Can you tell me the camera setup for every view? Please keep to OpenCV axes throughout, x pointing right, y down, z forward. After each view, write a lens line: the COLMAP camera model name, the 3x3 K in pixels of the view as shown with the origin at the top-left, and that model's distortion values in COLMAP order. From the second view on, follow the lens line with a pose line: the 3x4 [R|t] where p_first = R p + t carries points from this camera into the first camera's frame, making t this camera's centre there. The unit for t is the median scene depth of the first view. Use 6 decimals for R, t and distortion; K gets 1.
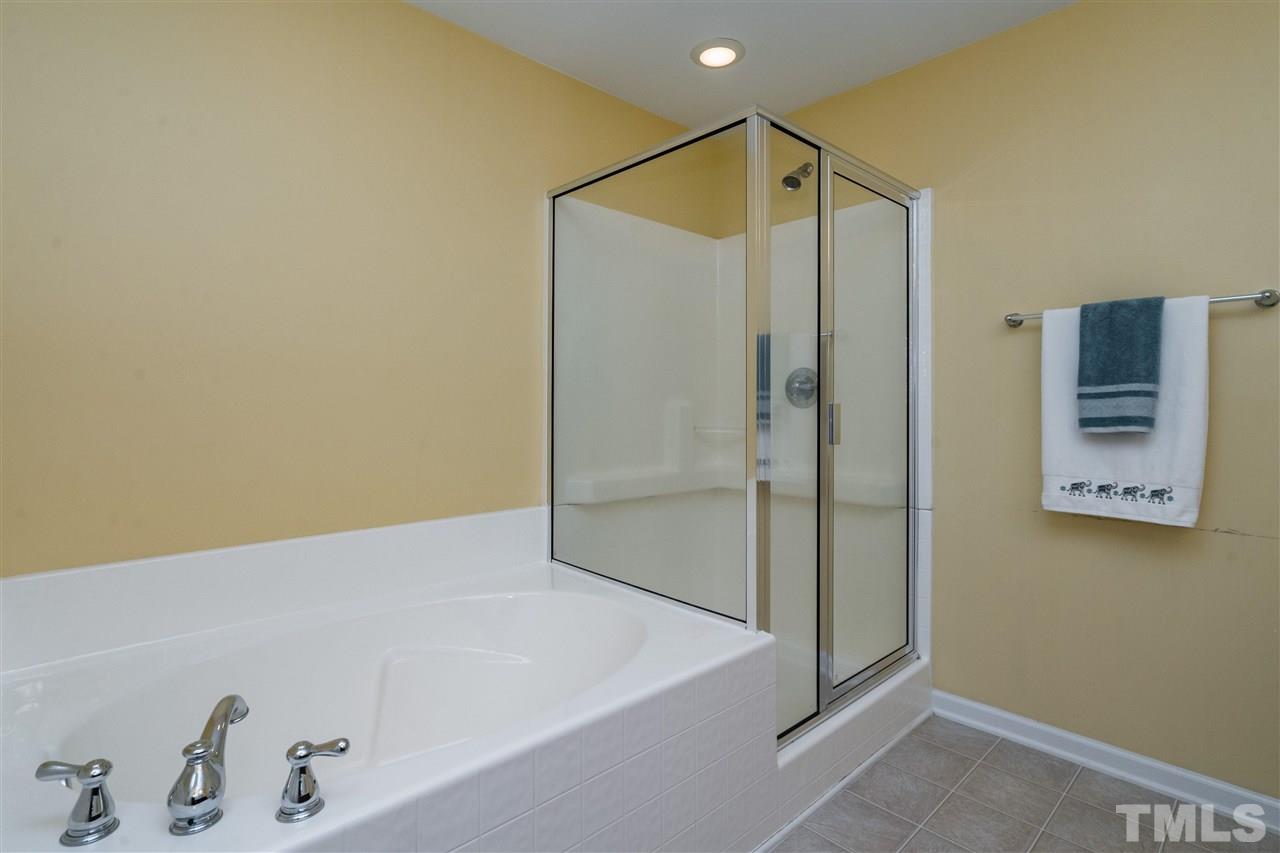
lens RADIAL K [[622.5, 0, 659.2], [0, 622.5, 404.5], [0, 0, 1]] dist [-0.000354, 0.001297]
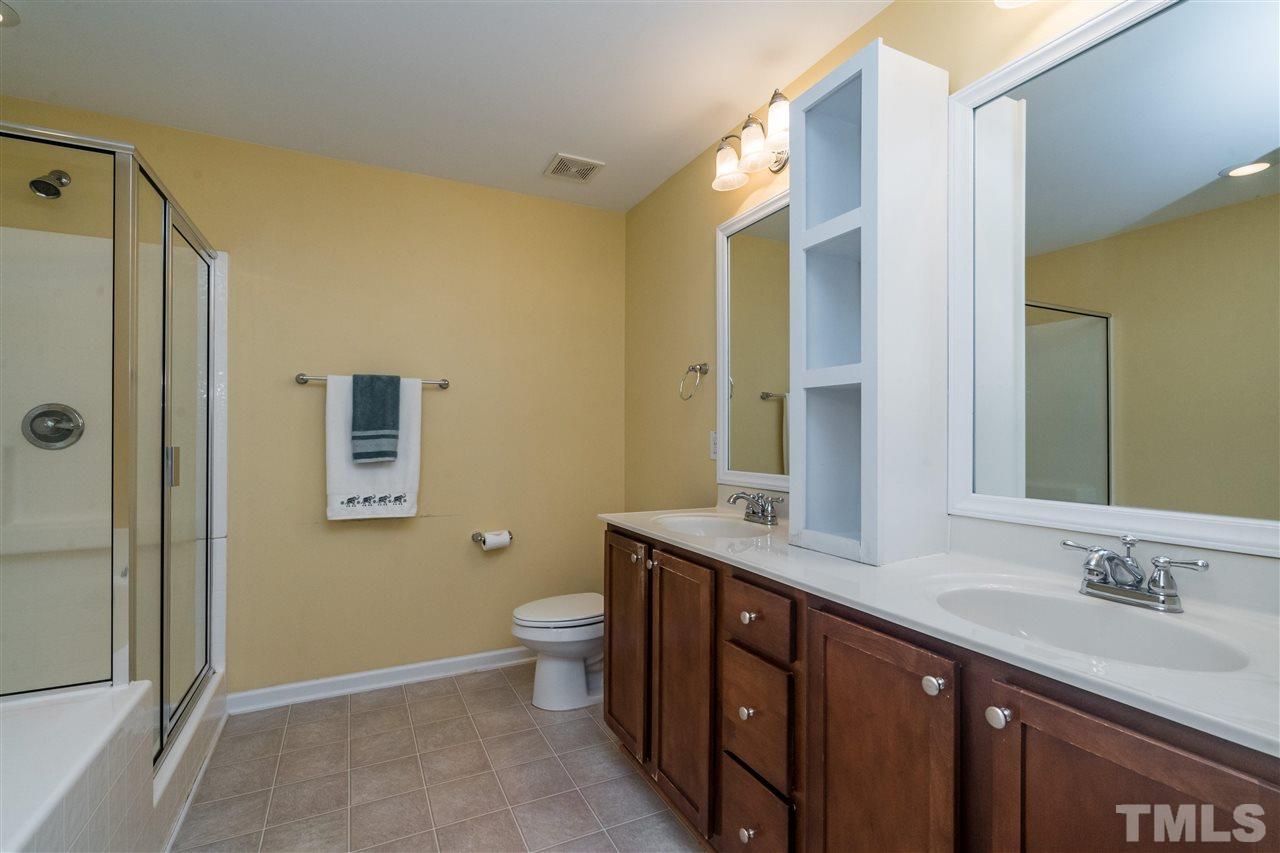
lens RADIAL K [[622.5, 0, 634.6], [0, 622.5, 427.2], [0, 0, 1]] dist [-0.000354, 0.001297]
pose [[0.283848, 0.000832, 0.958869, -0.531263], [-0.006064, 0.999981, 0.000928, -0.043491], [-0.958850, -0.006078, 0.283847, -0.037544]]
